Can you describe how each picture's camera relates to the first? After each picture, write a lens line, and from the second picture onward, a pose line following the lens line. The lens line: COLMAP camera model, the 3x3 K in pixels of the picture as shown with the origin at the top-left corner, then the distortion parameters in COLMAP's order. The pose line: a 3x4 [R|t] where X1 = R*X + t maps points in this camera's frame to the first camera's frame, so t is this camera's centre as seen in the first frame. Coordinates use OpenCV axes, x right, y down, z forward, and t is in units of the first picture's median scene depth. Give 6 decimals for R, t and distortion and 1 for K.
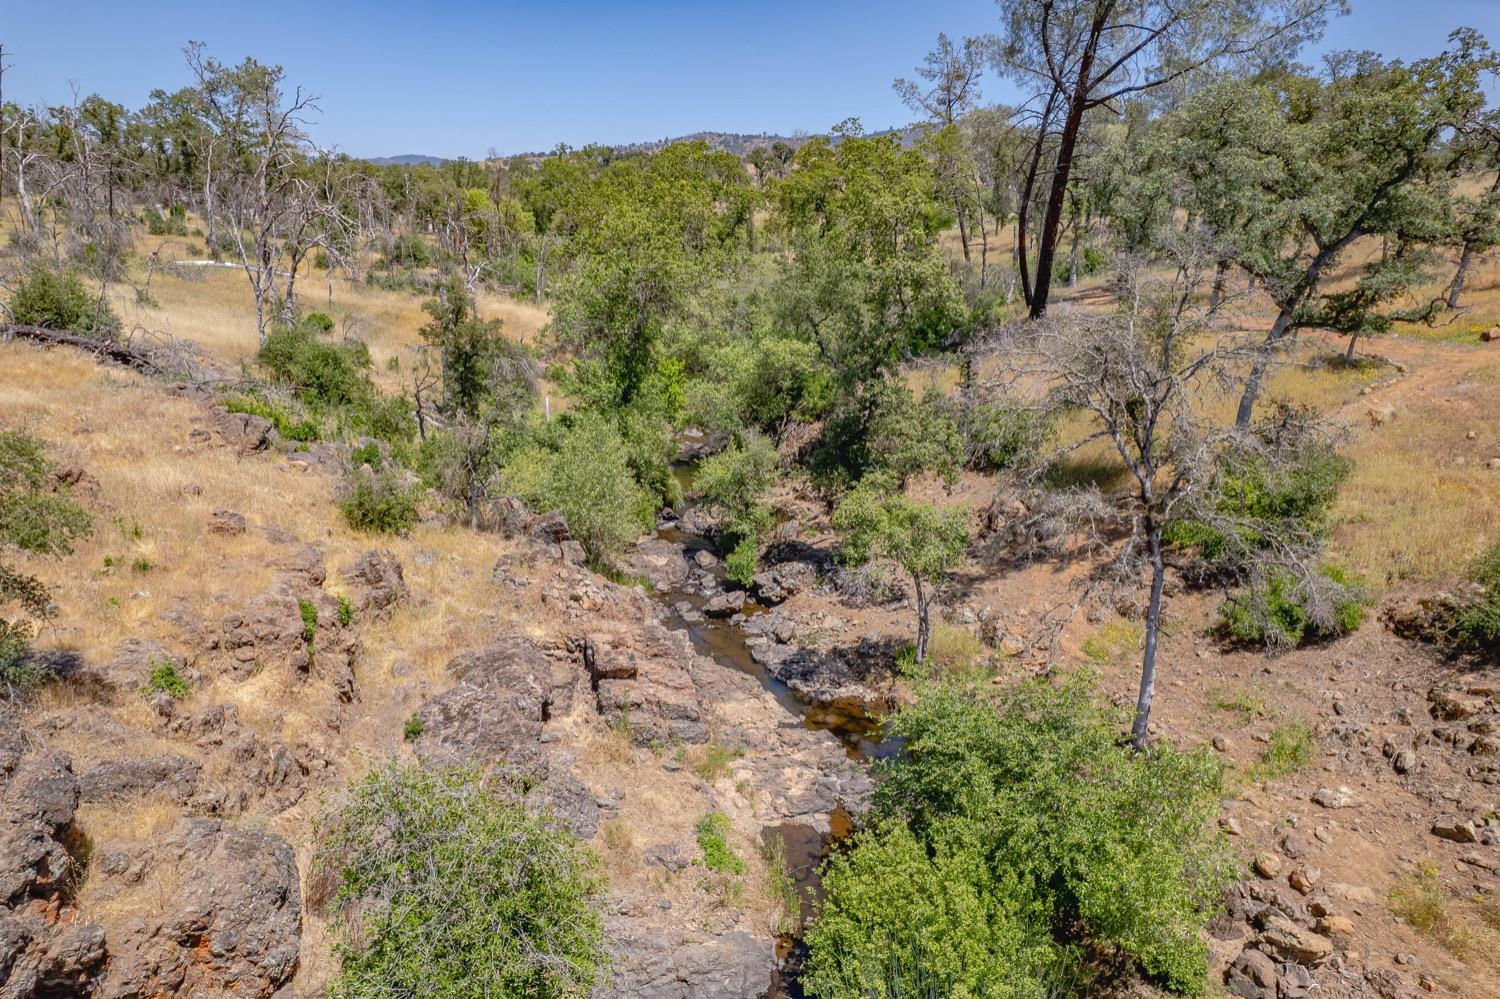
lens RADIAL K [[970.8, 0, 756.5], [0, 970.8, 503.5], [0, 0, 1]] dist [-0.074984, 0.065797]
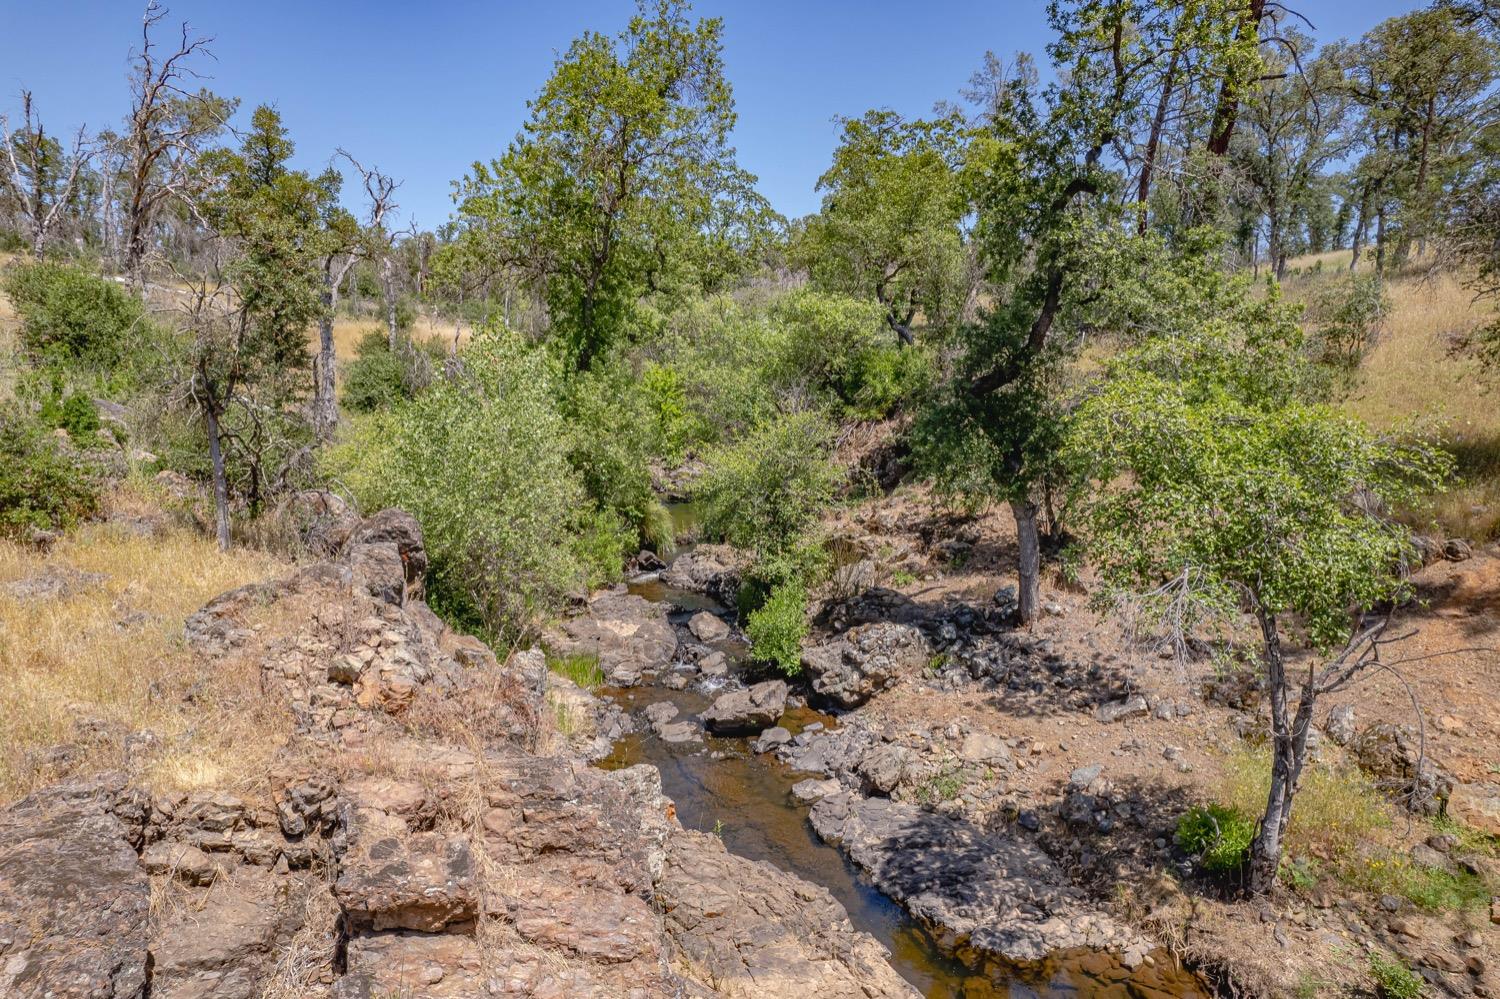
lens RADIAL K [[970.8, 0, 754.6], [0, 970.8, 503.7], [0, 0, 1]] dist [-0.074984, 0.065797]
pose [[0.999934, 0.002721, -0.011190, -0.023468], [-0.004031, 0.992920, -0.118714, 0.060701], [0.010788, 0.118751, 0.992865, 0.513489]]
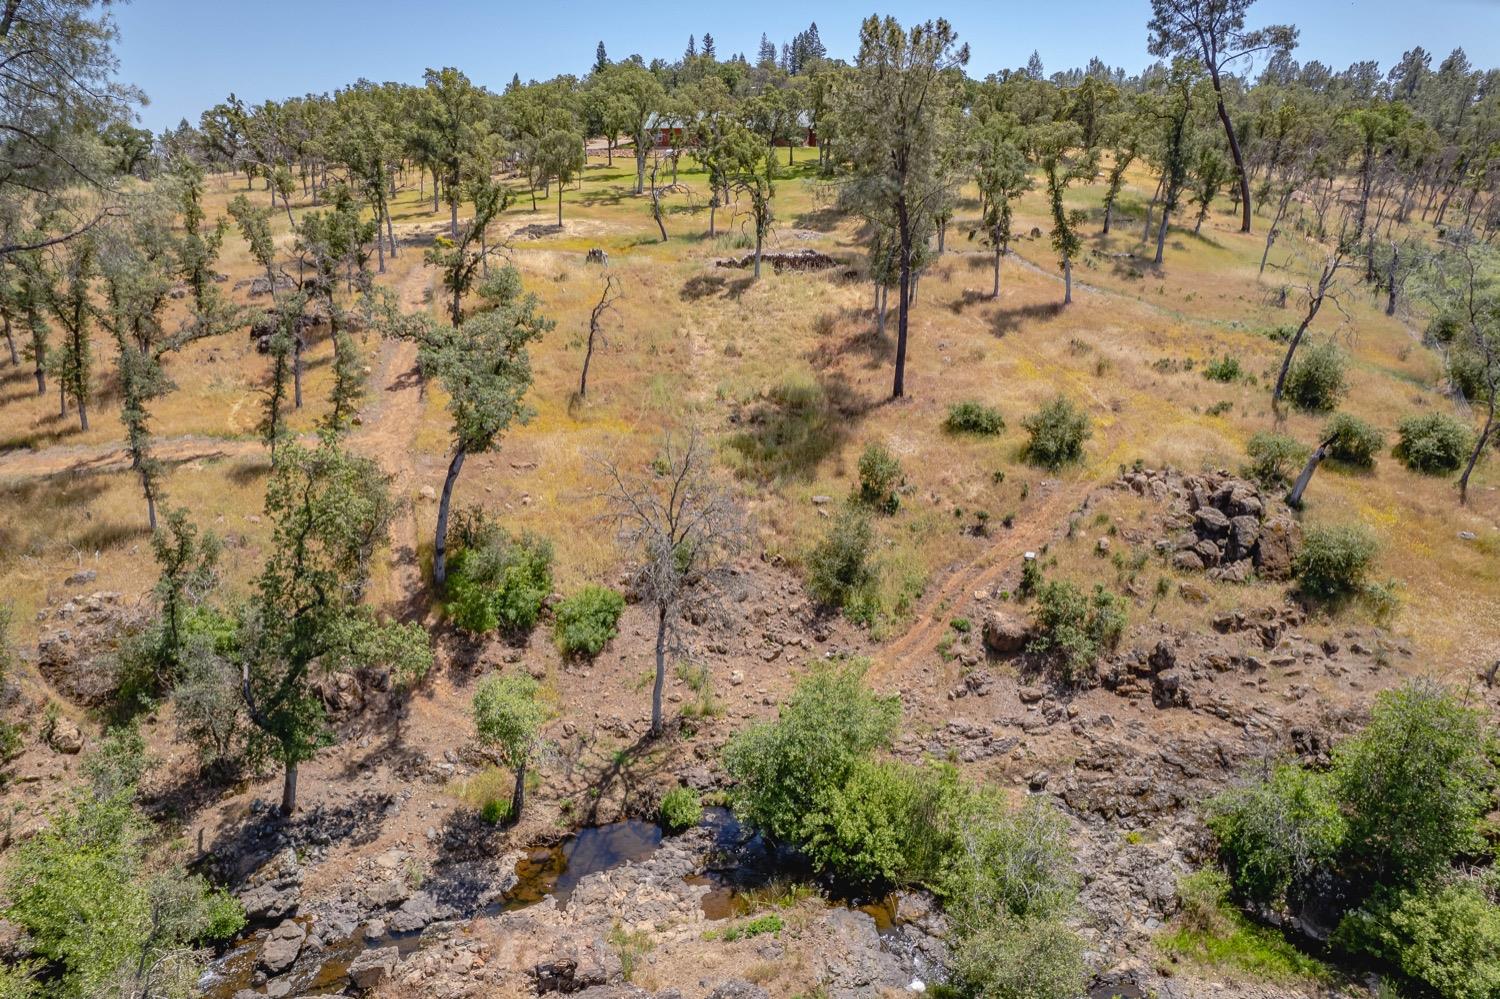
lens RADIAL K [[970.8, 0, 749.1], [0, 970.8, 500.9], [0, 0, 1]] dist [-0.074984, 0.065797]
pose [[-0.063359, -0.314504, 0.947139, -0.711340], [0.271507, 0.907818, 0.319610, -0.395353], [-0.960349, 0.277405, 0.027872, 0.498025]]
